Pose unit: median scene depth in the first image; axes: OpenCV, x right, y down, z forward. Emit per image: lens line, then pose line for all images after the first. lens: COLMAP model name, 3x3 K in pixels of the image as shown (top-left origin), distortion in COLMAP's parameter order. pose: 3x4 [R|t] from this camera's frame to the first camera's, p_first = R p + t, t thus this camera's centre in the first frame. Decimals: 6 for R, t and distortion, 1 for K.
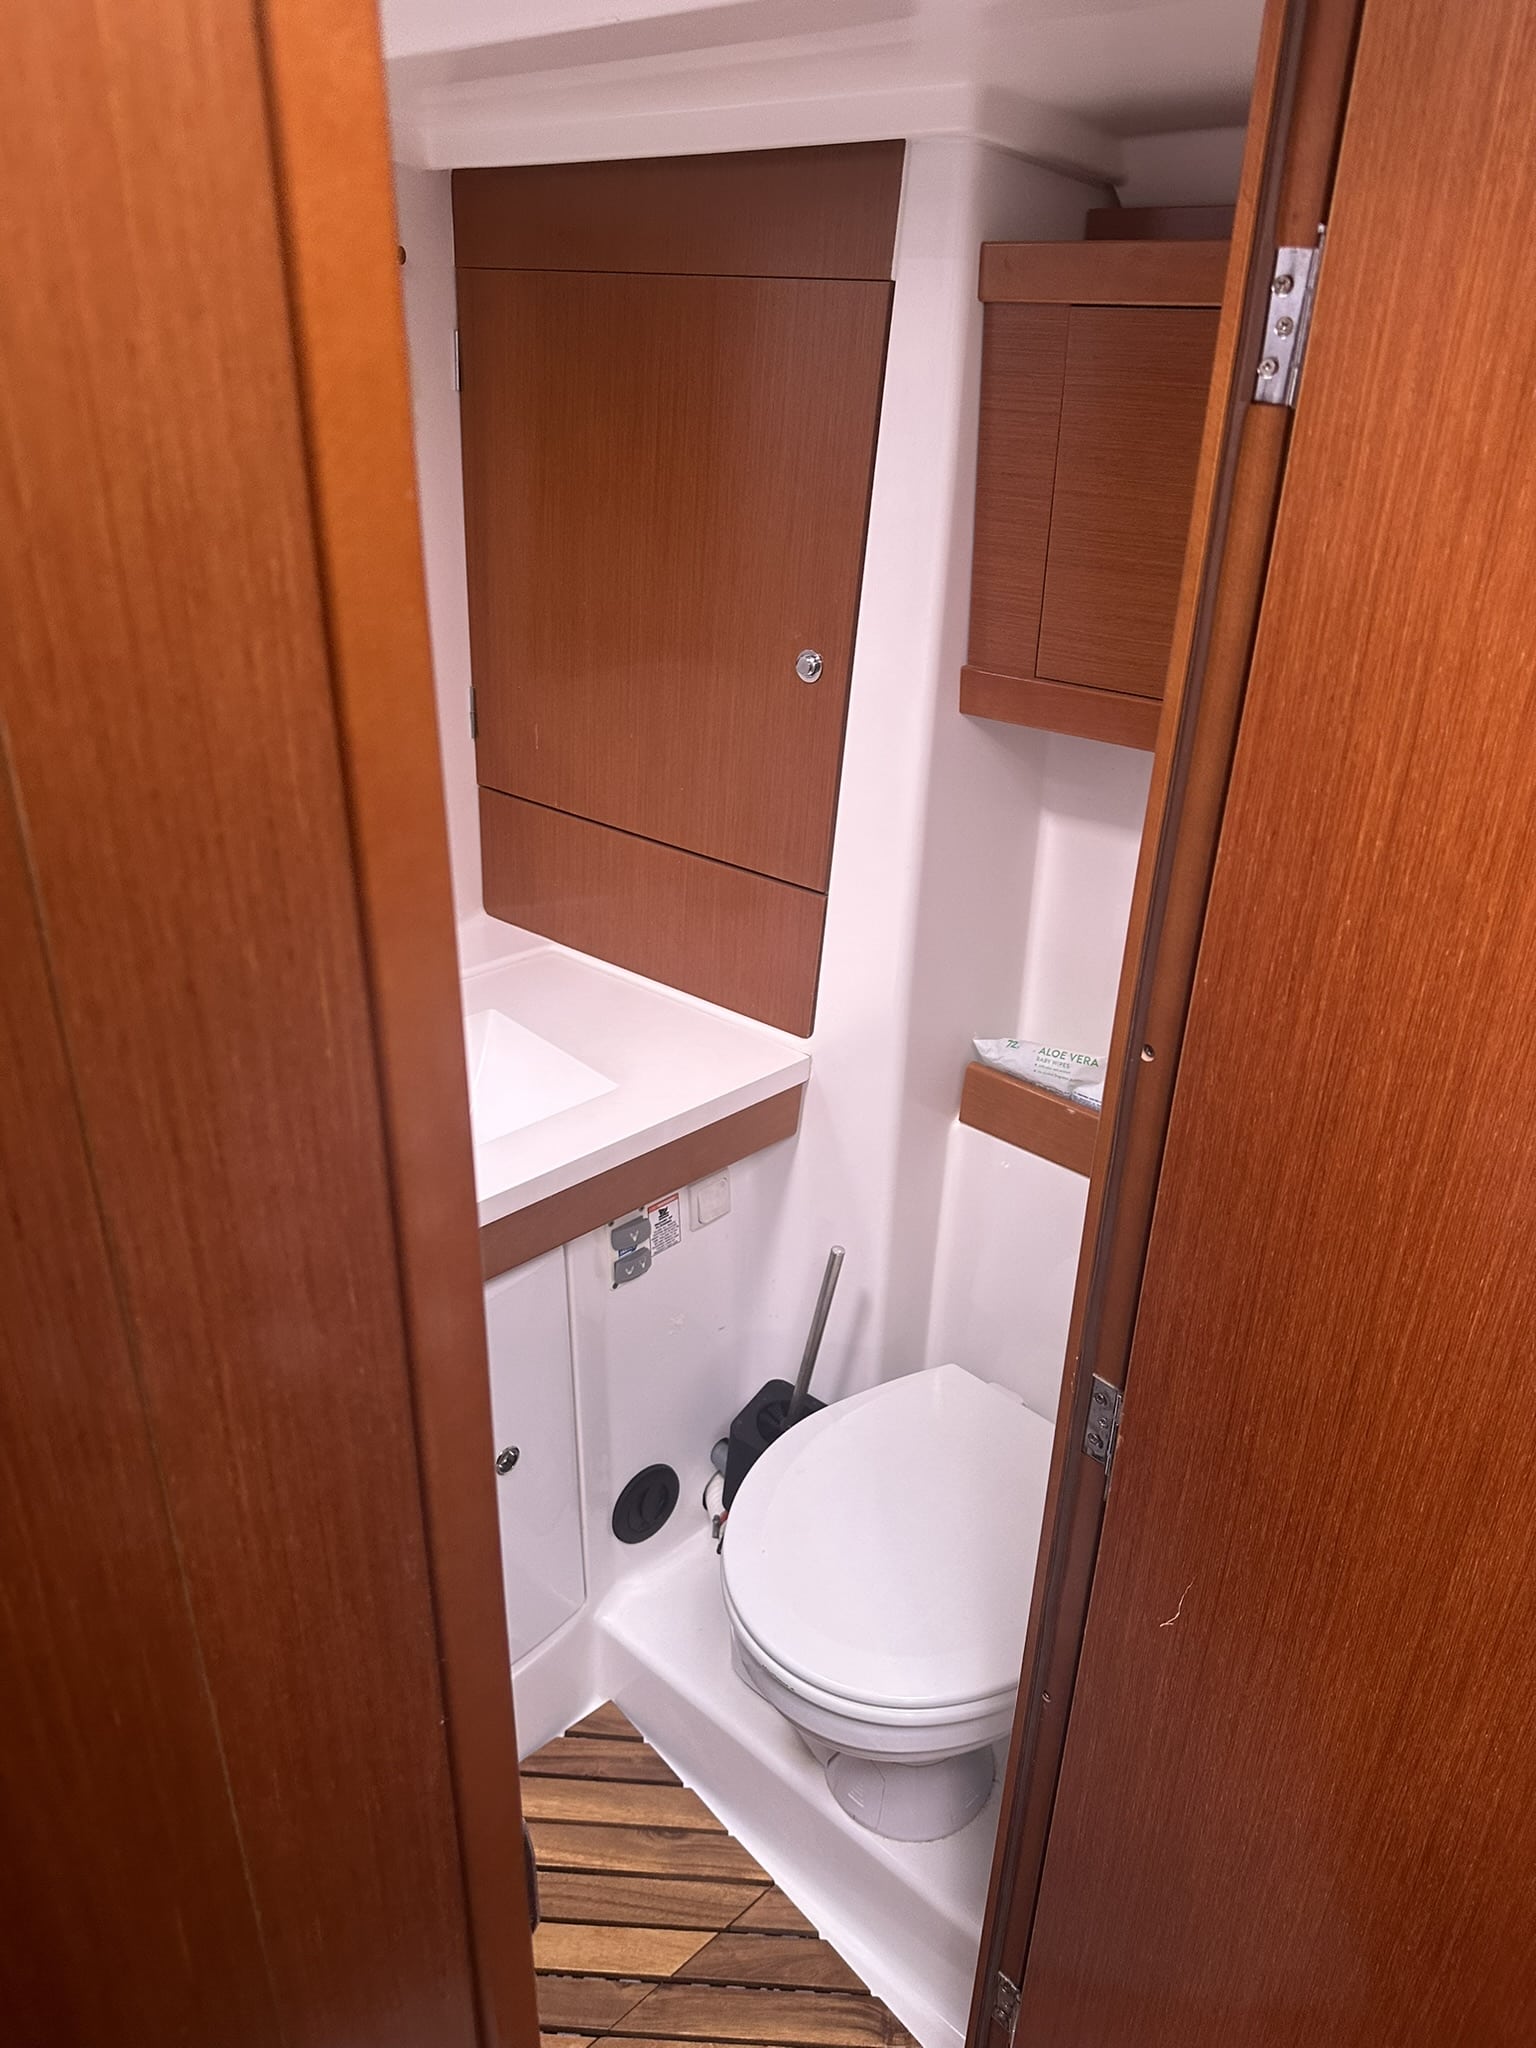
lens RADIAL K [[1433.1, 0, 768.0], [0, 1433.1, 1024.0], [0, 0, 1]] dist [0.059031, -0.065614]
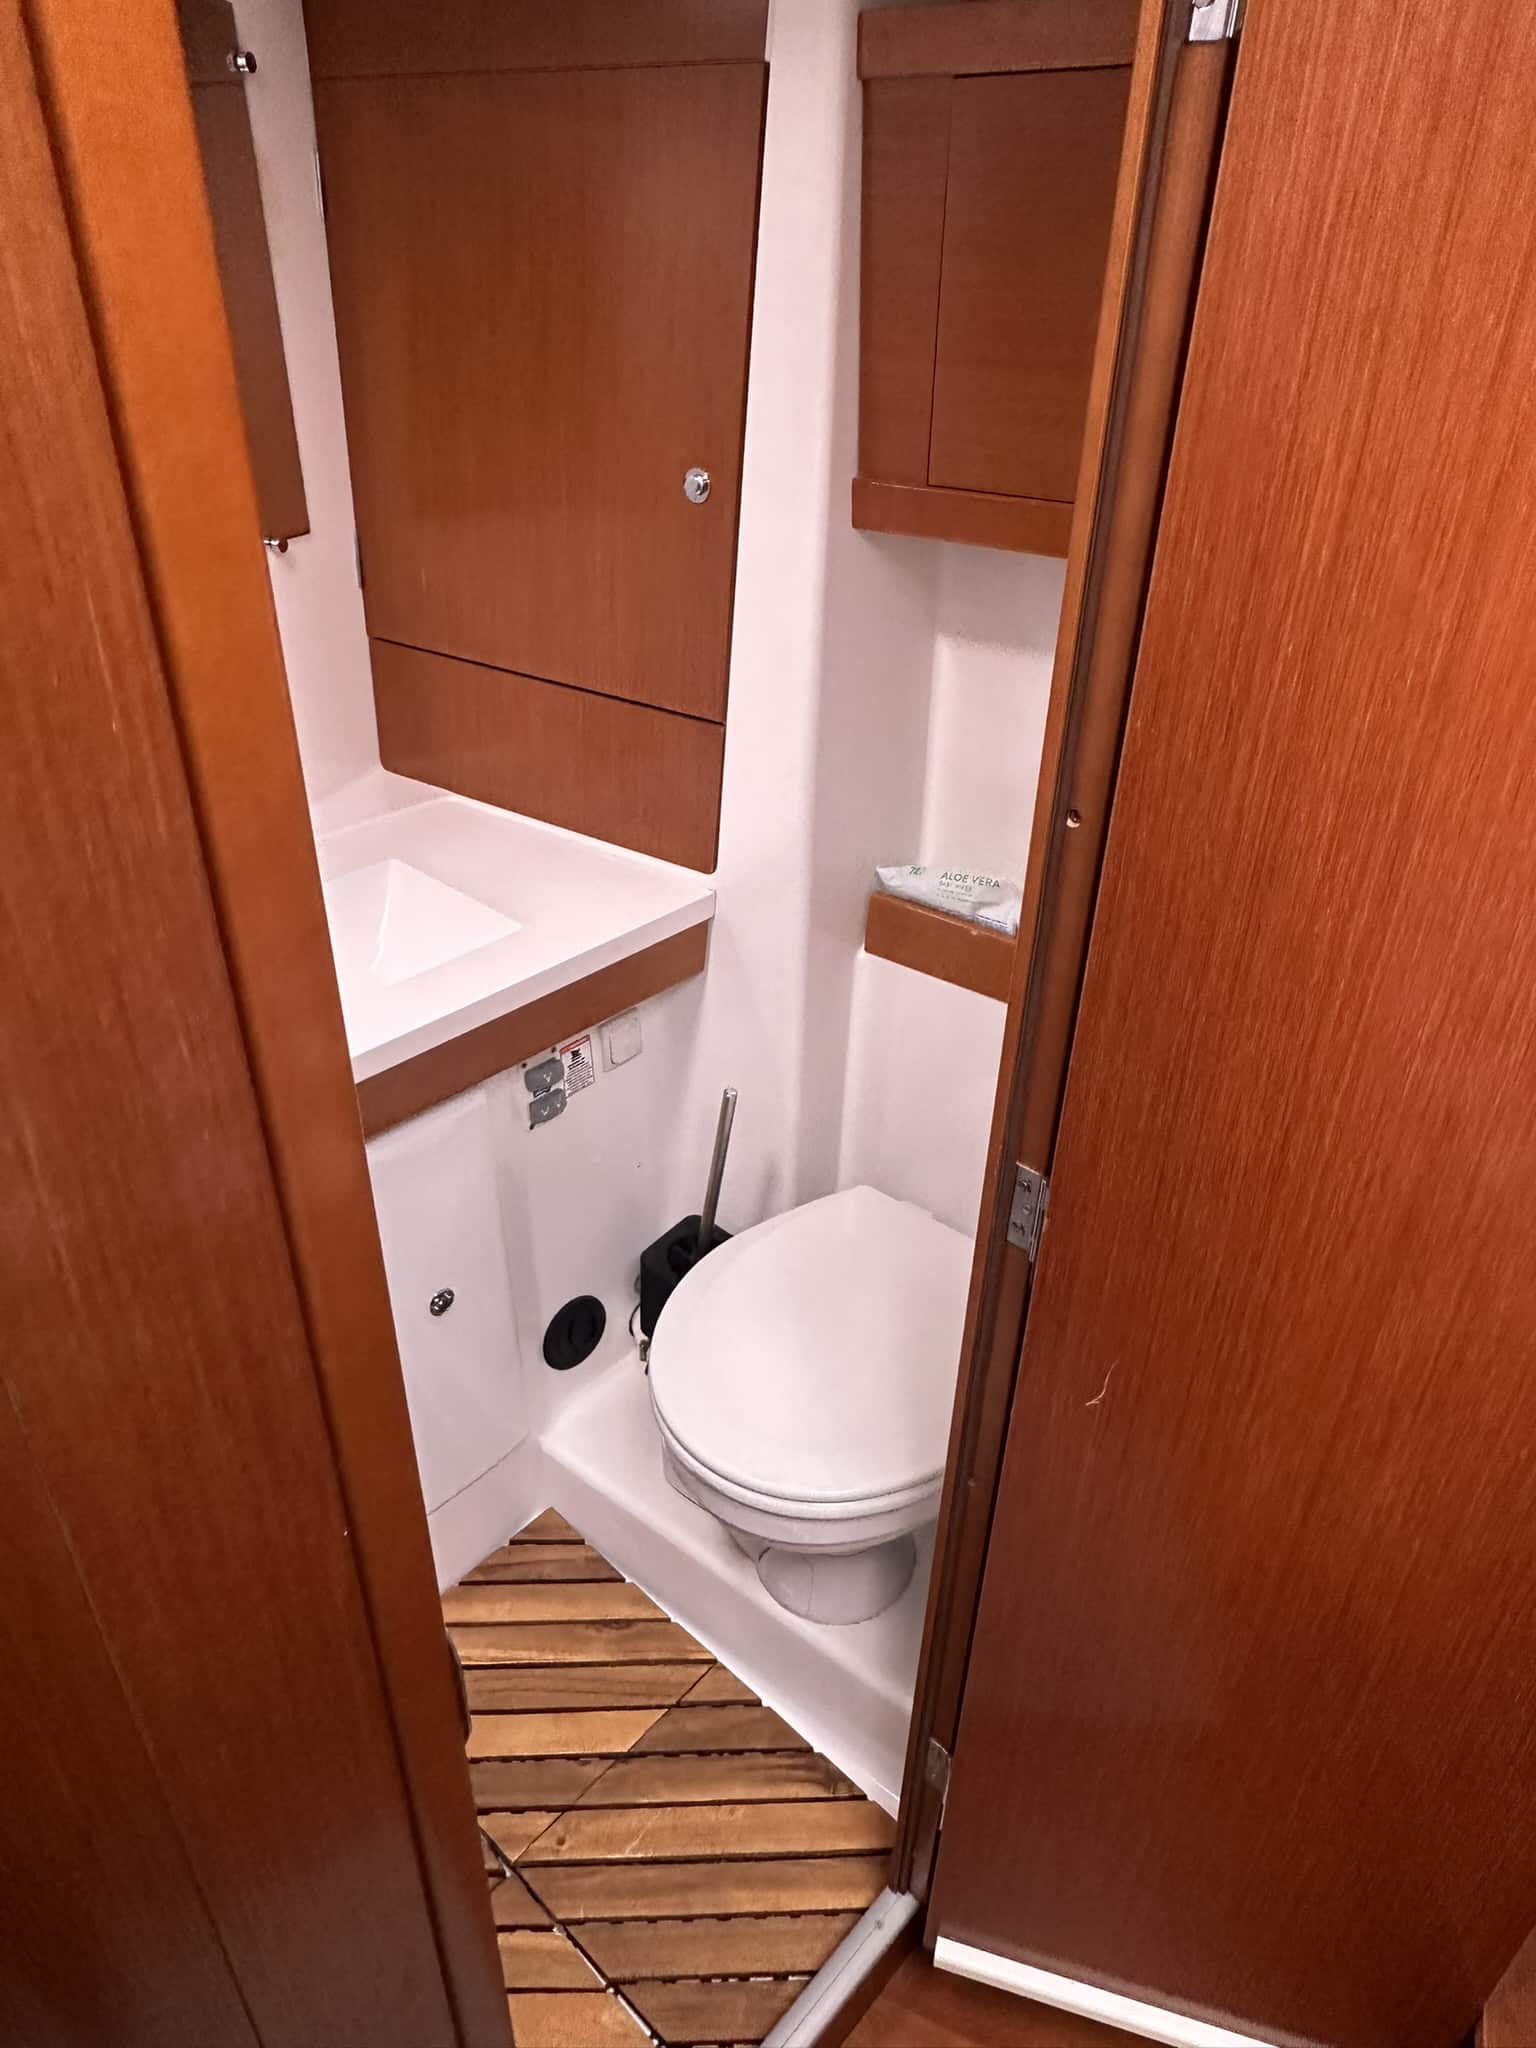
lens RADIAL K [[1323.5, 0, 739.2], [0, 1323.5, 1028.1], [0, 0, 1]] dist [-0.000557, 0.017565]
pose [[0.997999, -0.043108, 0.046251, -0.000885], [0.039078, 0.995635, 0.084760, 0.077948], [-0.049703, -0.082783, 0.995327, 0.135993]]
